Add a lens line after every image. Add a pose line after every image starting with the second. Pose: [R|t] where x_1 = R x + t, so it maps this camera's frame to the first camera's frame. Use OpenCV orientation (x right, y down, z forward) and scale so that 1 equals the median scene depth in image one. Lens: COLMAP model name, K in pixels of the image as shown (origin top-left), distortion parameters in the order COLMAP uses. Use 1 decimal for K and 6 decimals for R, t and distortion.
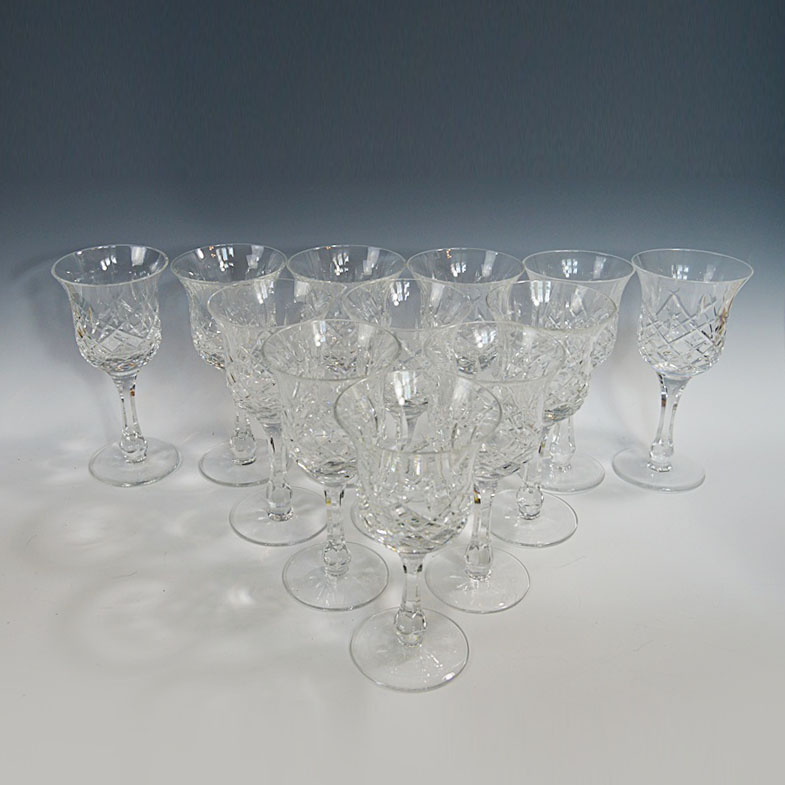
lens RADIAL K [[916.9, 0, 392.5], [0, 916.9, 392.5], [0, 0, 1]] dist [-0.021029, -0.006246]
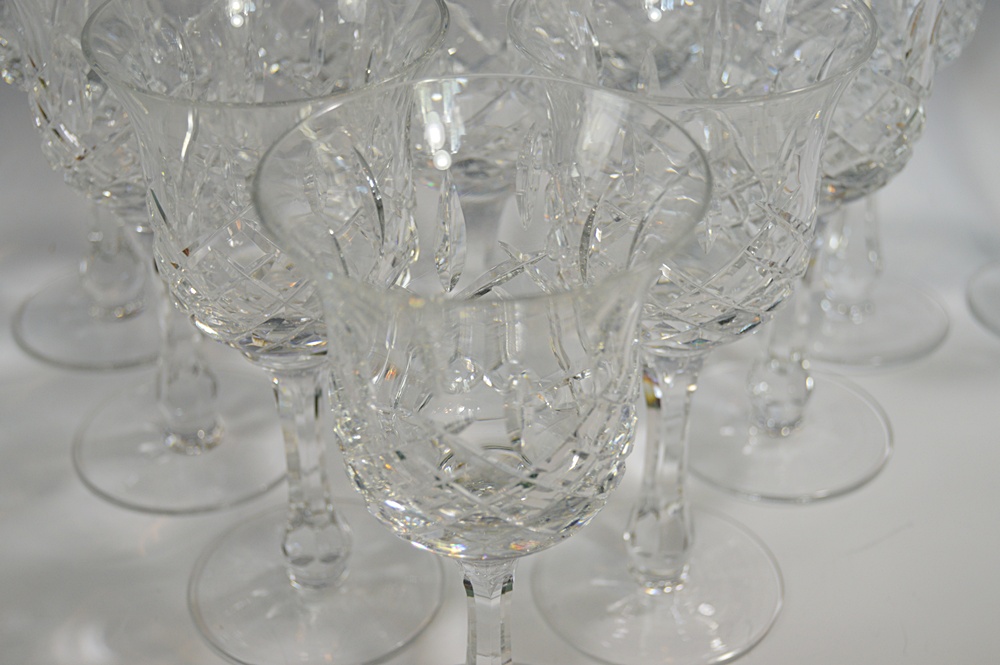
lens RADIAL K [[1705.6, 0, 500.0], [0, 1705.6, 332.5], [0, 0, 1]] dist [-0.012635, -0.048882]
pose [[0.999752, -0.021431, -0.005987, 0.028919], [0.021930, 0.994534, 0.102087, 0.008320], [0.003767, -0.102193, 0.994758, 0.244331]]
